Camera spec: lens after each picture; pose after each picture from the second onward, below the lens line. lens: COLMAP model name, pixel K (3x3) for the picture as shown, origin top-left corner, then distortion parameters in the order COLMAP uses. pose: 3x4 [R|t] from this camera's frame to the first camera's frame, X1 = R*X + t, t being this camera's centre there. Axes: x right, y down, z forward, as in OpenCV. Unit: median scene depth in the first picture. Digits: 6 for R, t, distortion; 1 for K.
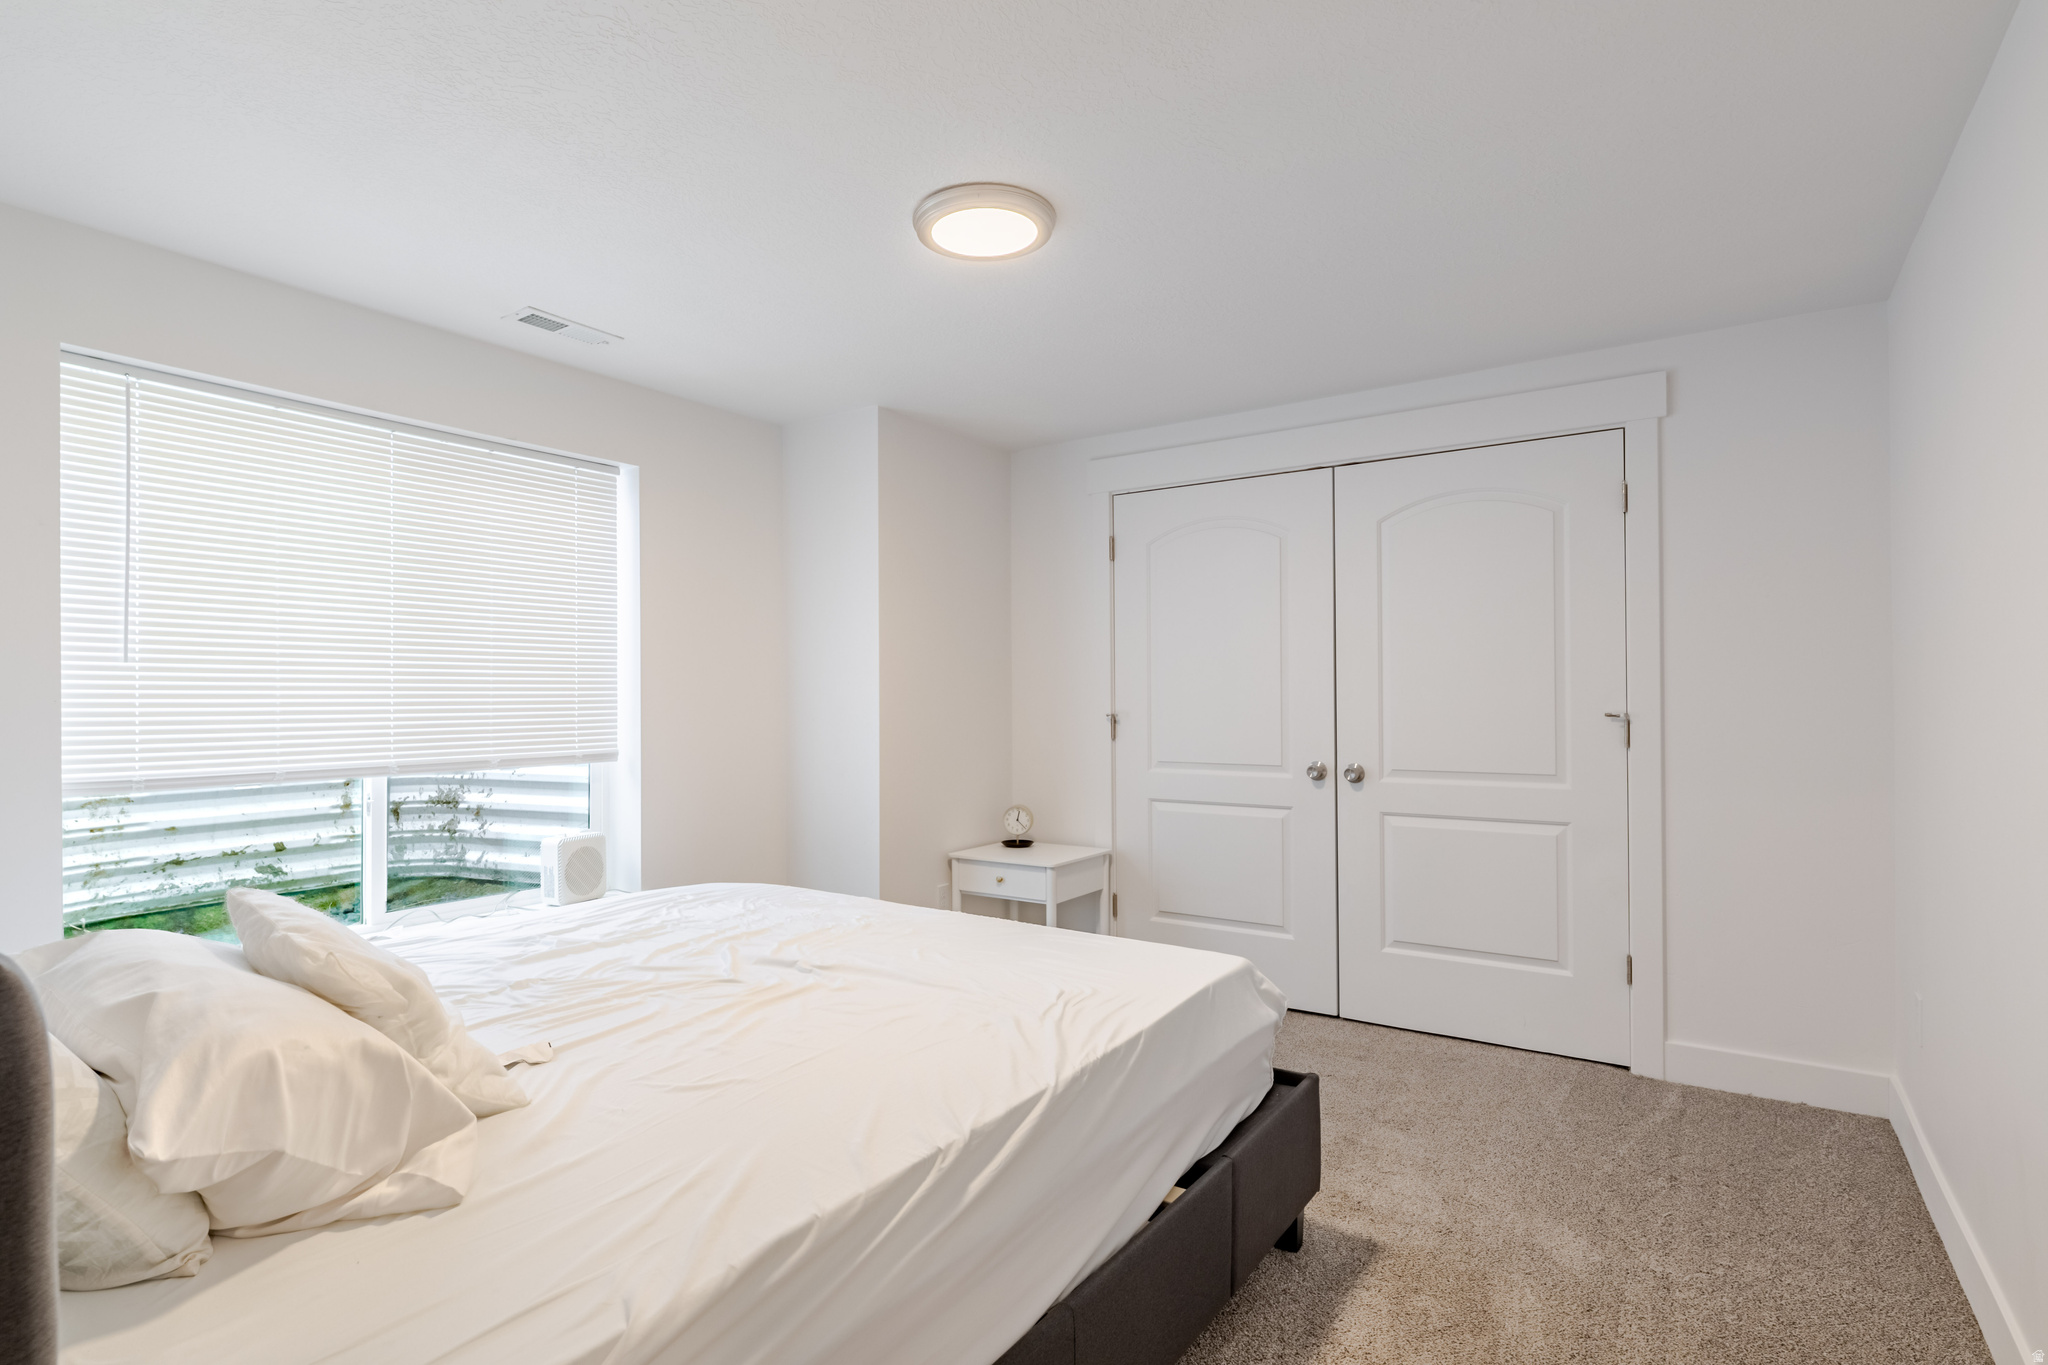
lens RADIAL K [[1032.9, 0, 1020.4], [0, 1032.9, 691.0], [0, 0, 1]] dist [-0.000277, 0.001484]
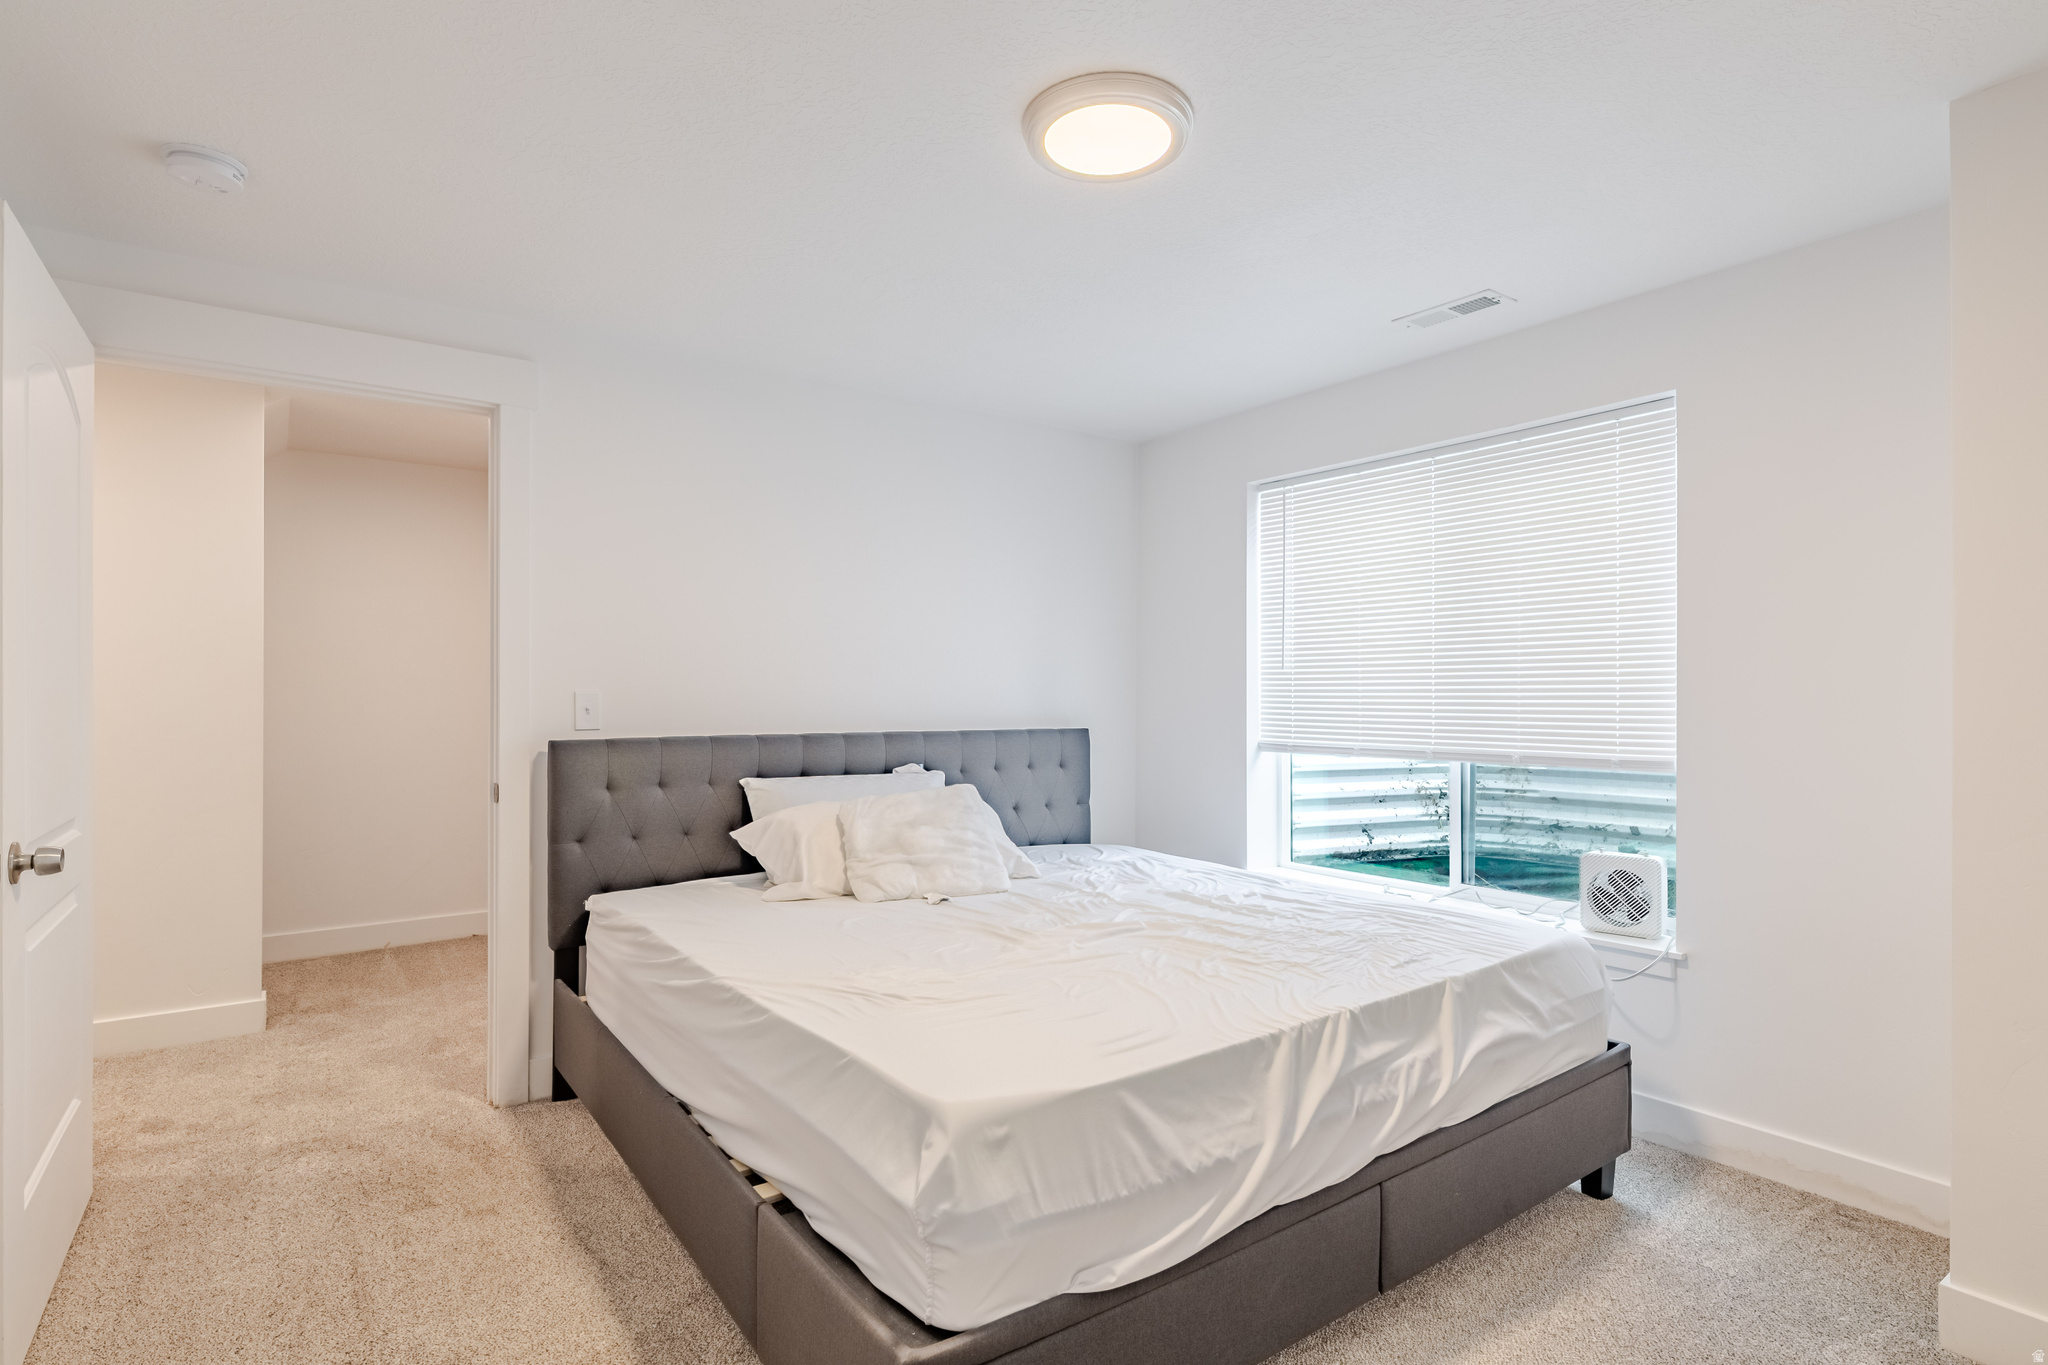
lens RADIAL K [[1032.9, 0, 1030.8], [0, 1032.9, 686.8], [0, 0, 1]] dist [-0.000277, 0.001484]
pose [[-0.352155, -0.001736, -0.935940, 0.553224], [0.009864, 0.999936, -0.005566, 0.002590], [0.935890, -0.011193, -0.352115, 0.885035]]
